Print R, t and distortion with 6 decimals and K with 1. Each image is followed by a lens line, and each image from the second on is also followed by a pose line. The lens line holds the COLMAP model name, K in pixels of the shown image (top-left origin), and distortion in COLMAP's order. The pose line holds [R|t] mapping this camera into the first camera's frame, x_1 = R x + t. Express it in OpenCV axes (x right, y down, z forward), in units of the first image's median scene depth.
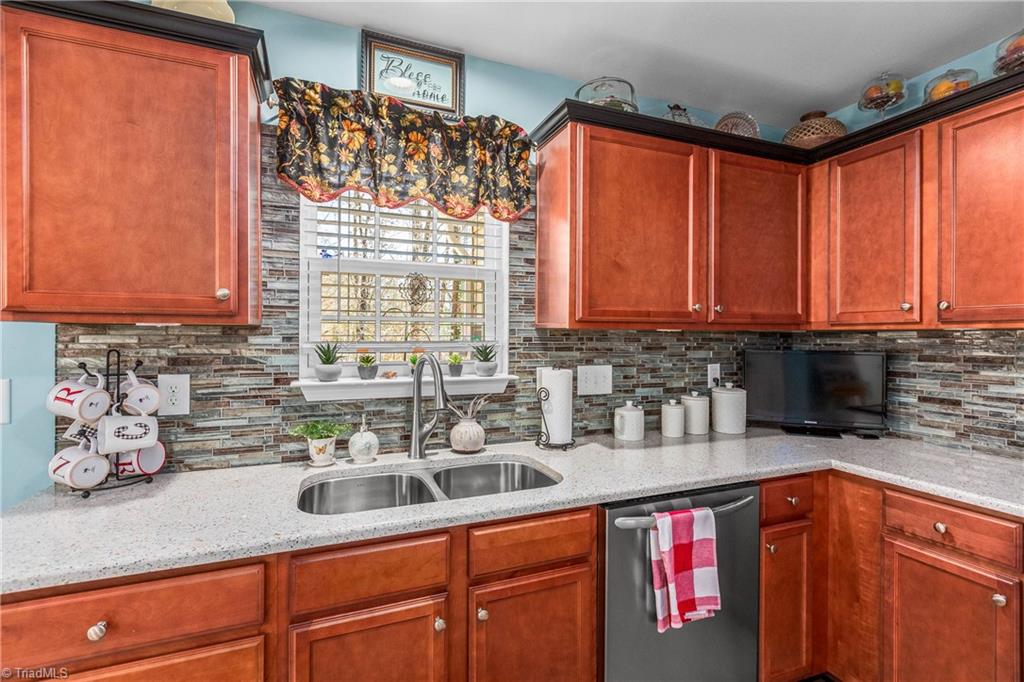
lens RADIAL K [[465.0, 0, 512.0], [0, 465.0, 335.8], [0, 0, 1]] dist [0.002100, 0.000031]
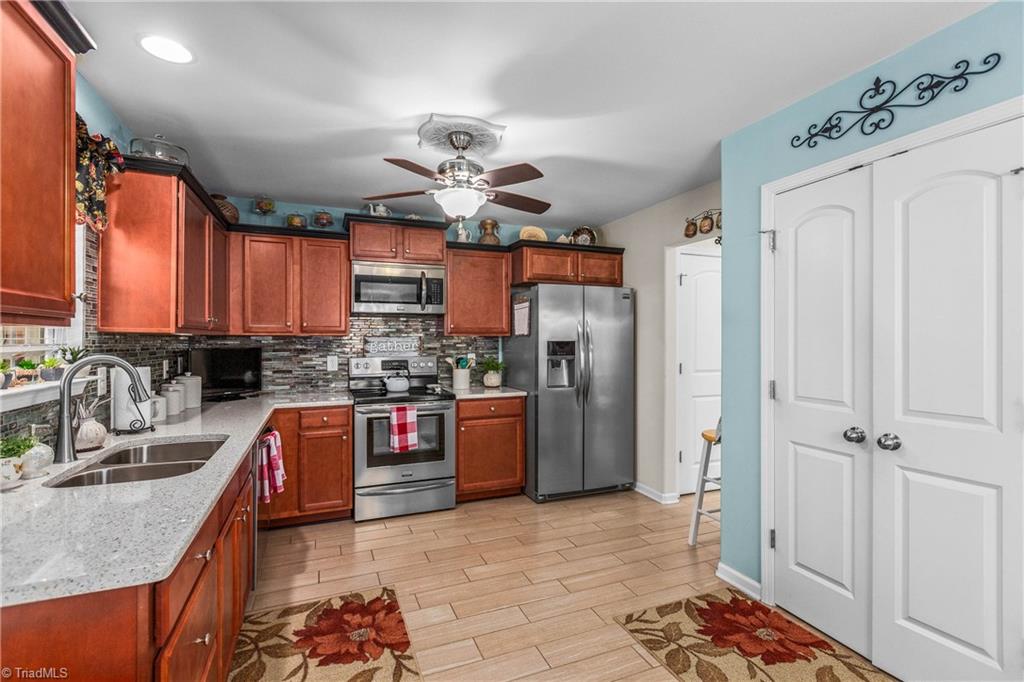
lens RADIAL K [[465.0, 0, 507.0], [0, 465.0, 339.4], [0, 0, 1]] dist [0.002100, 0.000031]
pose [[-0.007731, -0.001774, 0.999969, -1.087630], [-0.000976, 0.999998, 0.001766, -0.001271], [-0.999970, -0.000962, -0.007733, 0.065323]]
